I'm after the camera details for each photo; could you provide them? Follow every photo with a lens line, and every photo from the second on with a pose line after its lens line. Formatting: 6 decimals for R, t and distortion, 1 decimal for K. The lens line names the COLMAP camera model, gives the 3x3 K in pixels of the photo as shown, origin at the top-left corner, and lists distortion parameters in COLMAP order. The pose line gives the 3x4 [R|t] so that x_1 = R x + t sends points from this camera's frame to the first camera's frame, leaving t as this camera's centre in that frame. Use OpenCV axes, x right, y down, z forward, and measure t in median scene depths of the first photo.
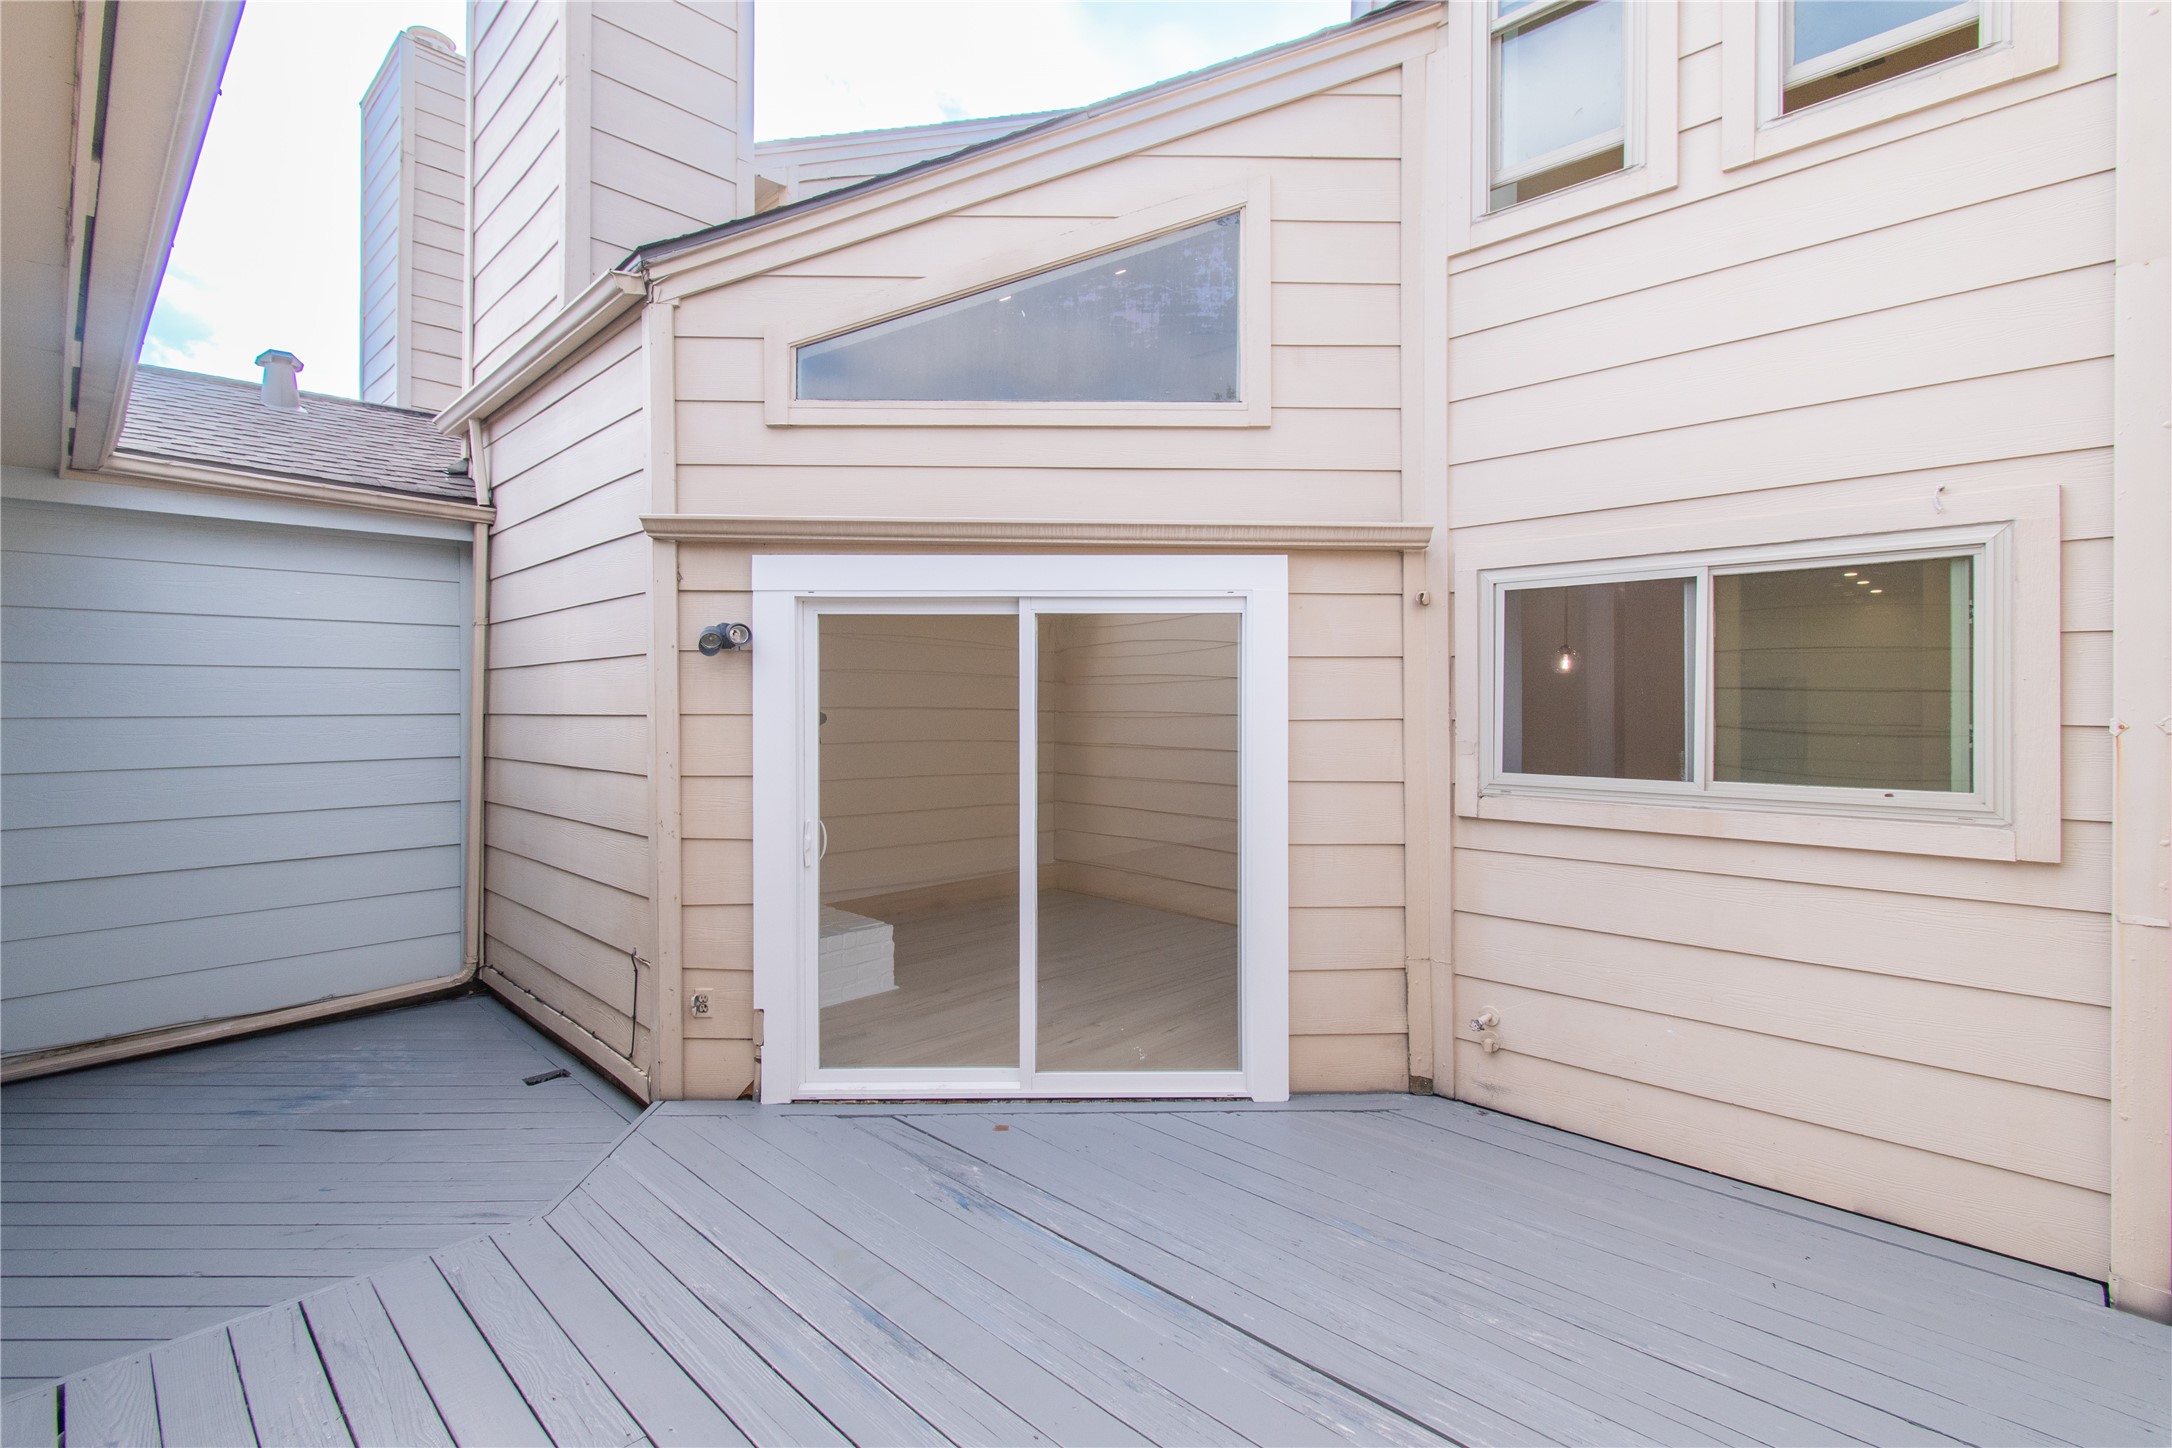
lens RADIAL K [[976.3, 0, 1081.0], [0, 976.3, 731.5], [0, 0, 1]] dist [0.001134, 0.000031]
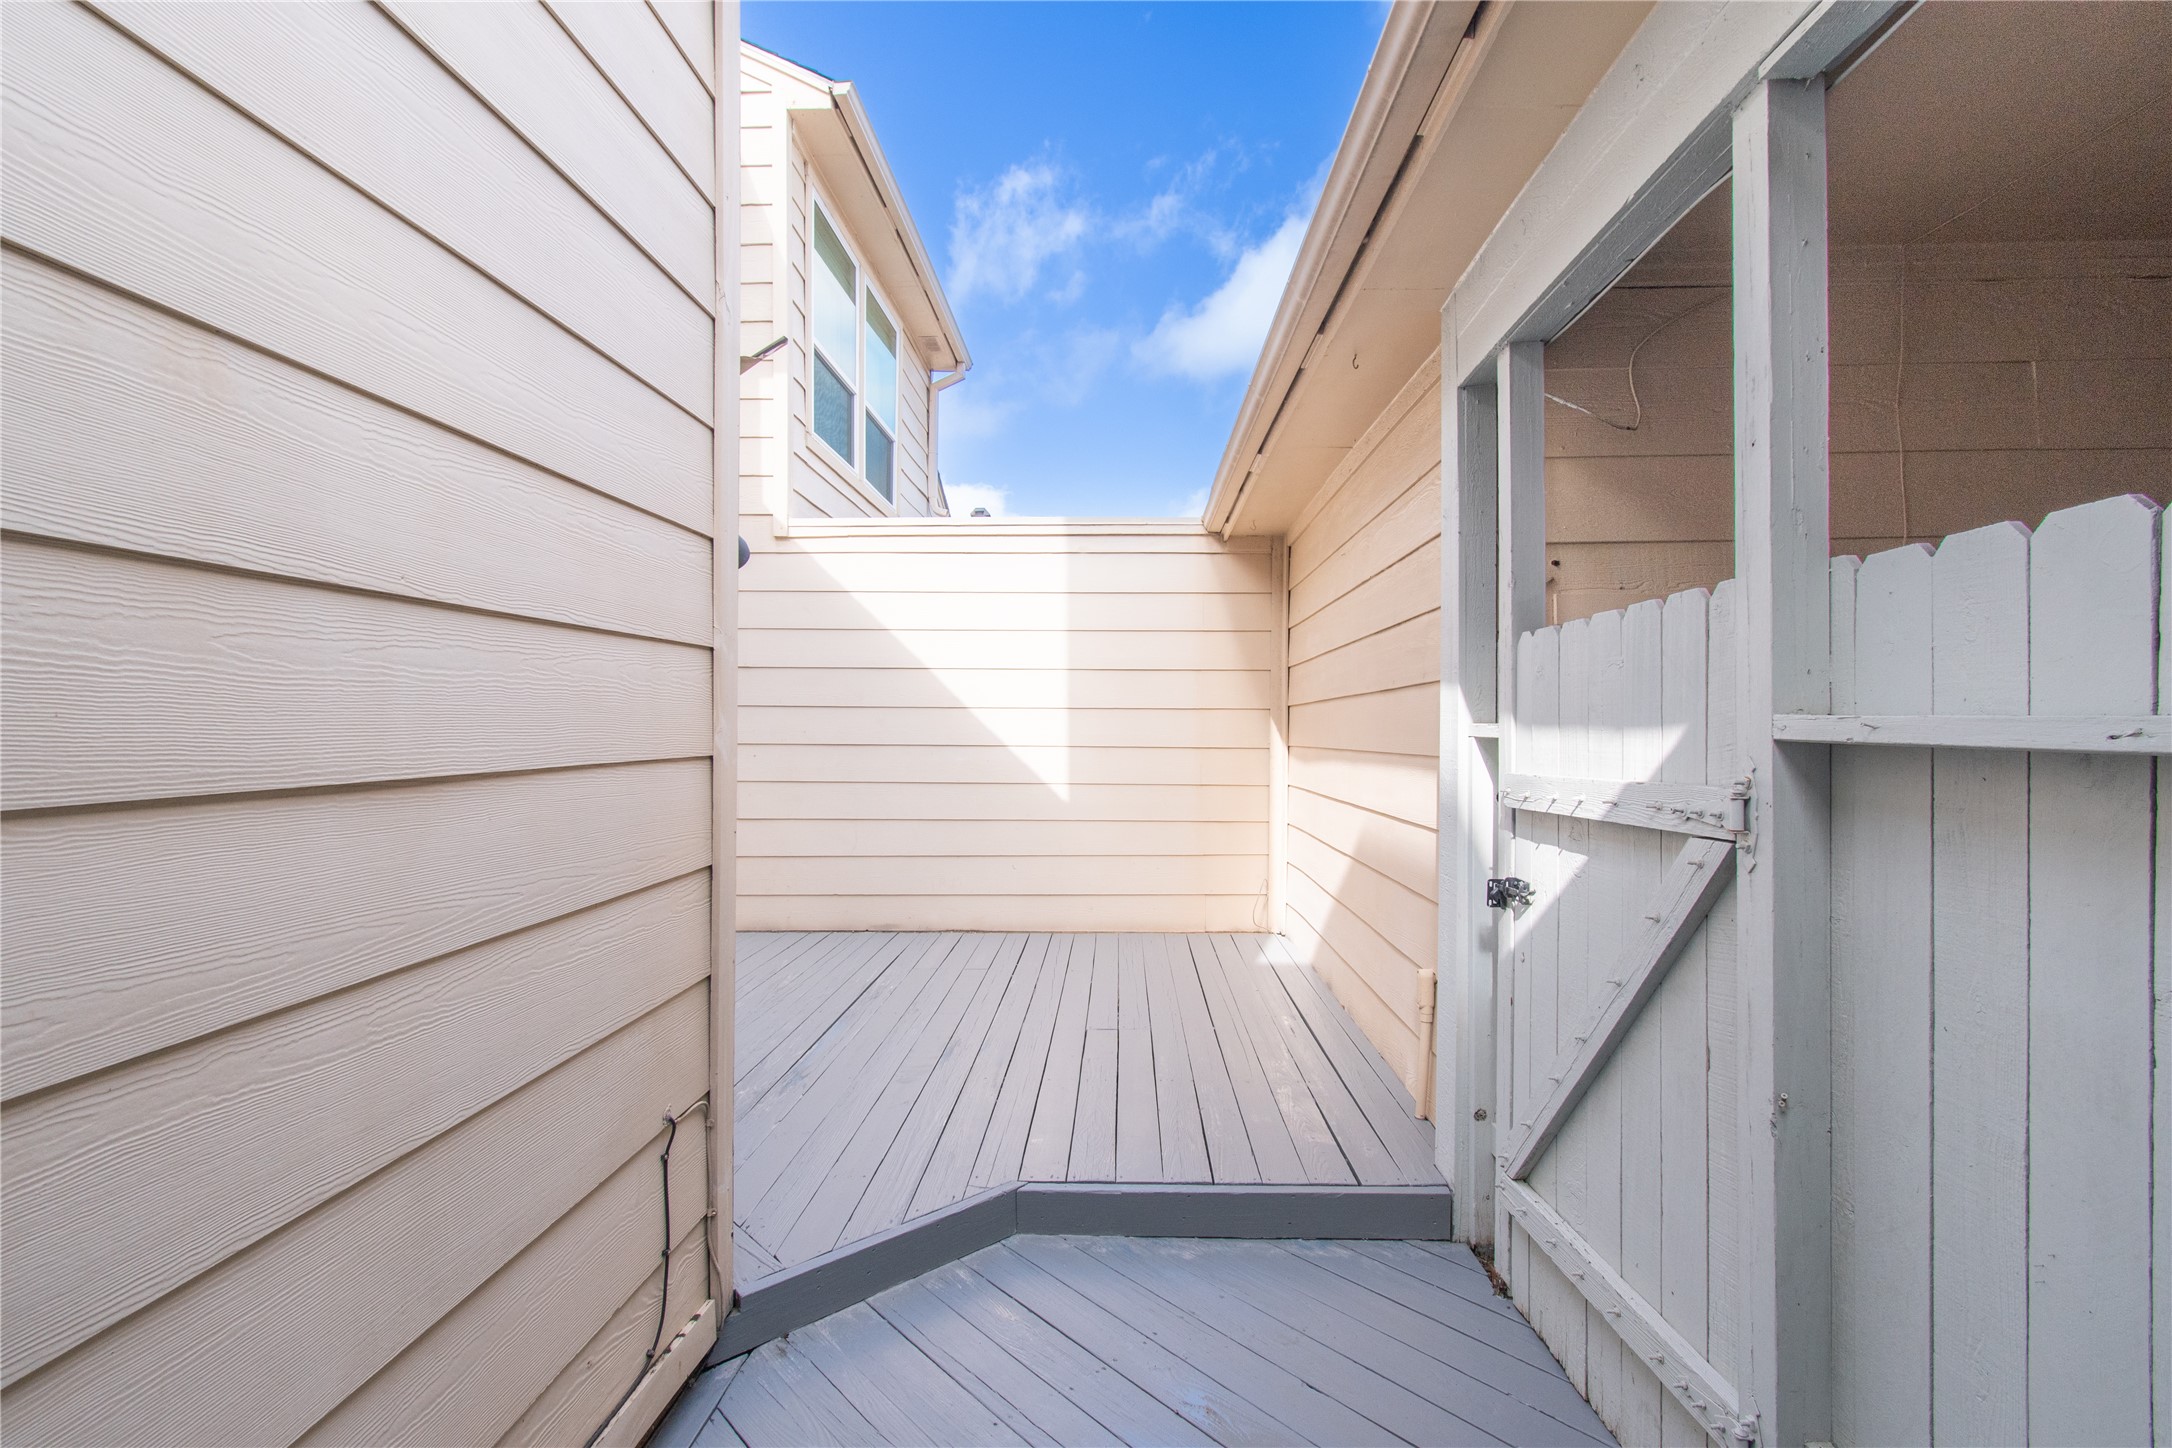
lens RADIAL K [[976.3, 0, 1081.0], [0, 976.3, 731.5], [0, 0, 1]] dist [0.001134, 0.000031]
pose [[-0.667433, -0.005501, 0.744650, -1.354929], [0.003394, 0.999940, 0.010429, 0.021169], [-0.744662, 0.009488, -0.667374, 1.628938]]
